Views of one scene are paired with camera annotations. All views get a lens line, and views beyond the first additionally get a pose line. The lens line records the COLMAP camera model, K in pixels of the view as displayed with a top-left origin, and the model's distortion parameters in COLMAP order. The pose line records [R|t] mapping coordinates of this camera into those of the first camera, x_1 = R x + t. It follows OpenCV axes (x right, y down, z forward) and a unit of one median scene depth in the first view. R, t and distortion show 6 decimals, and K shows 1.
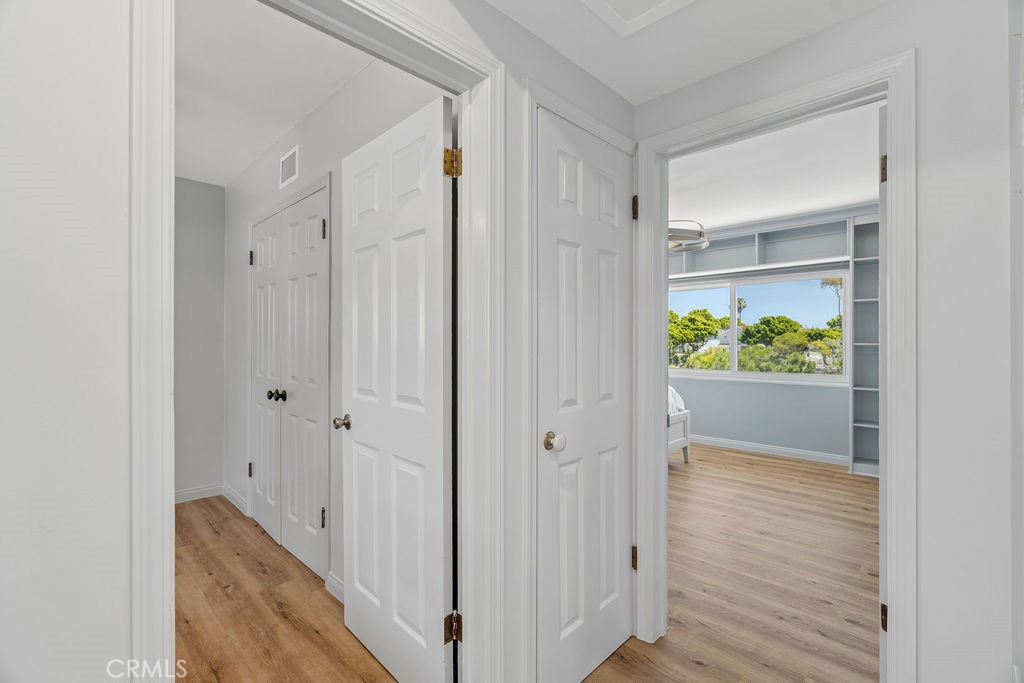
lens RADIAL K [[467.3, 0, 512.6], [0, 467.3, 341.5], [0, 0, 1]] dist [-0.003253, 0.001875]
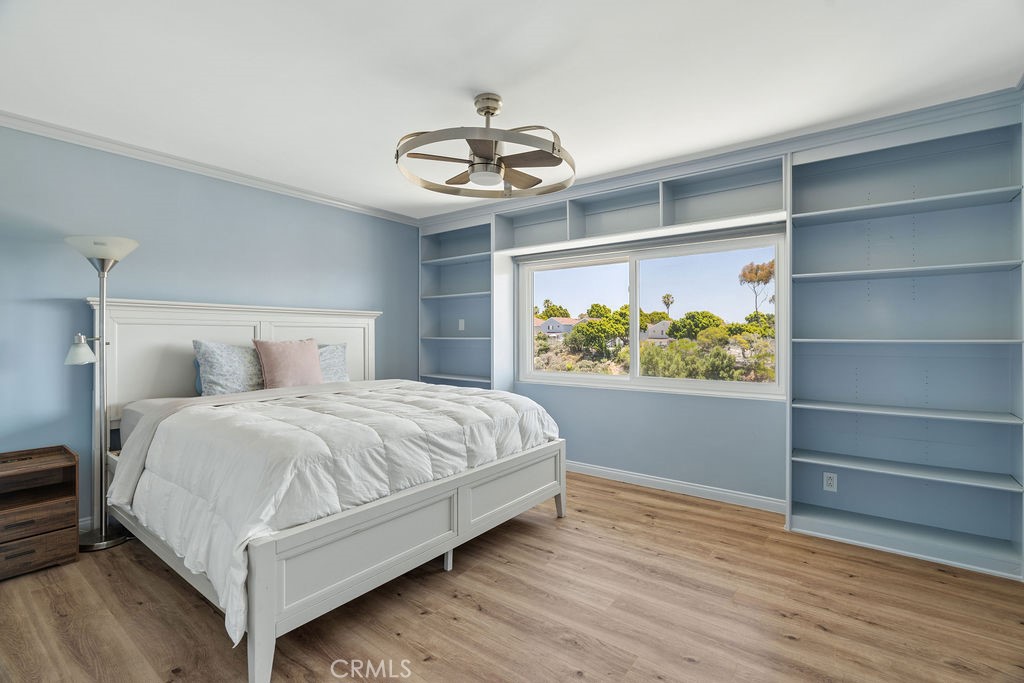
lens RADIAL K [[467.3, 0, 511.6], [0, 467.3, 336.3], [0, 0, 1]] dist [-0.003253, 0.001875]
pose [[0.991712, -0.000195, 0.128478, 0.231606], [0.000044, 0.999999, 0.001175, -0.001216], [-0.128479, -0.001159, 0.991712, 0.368208]]
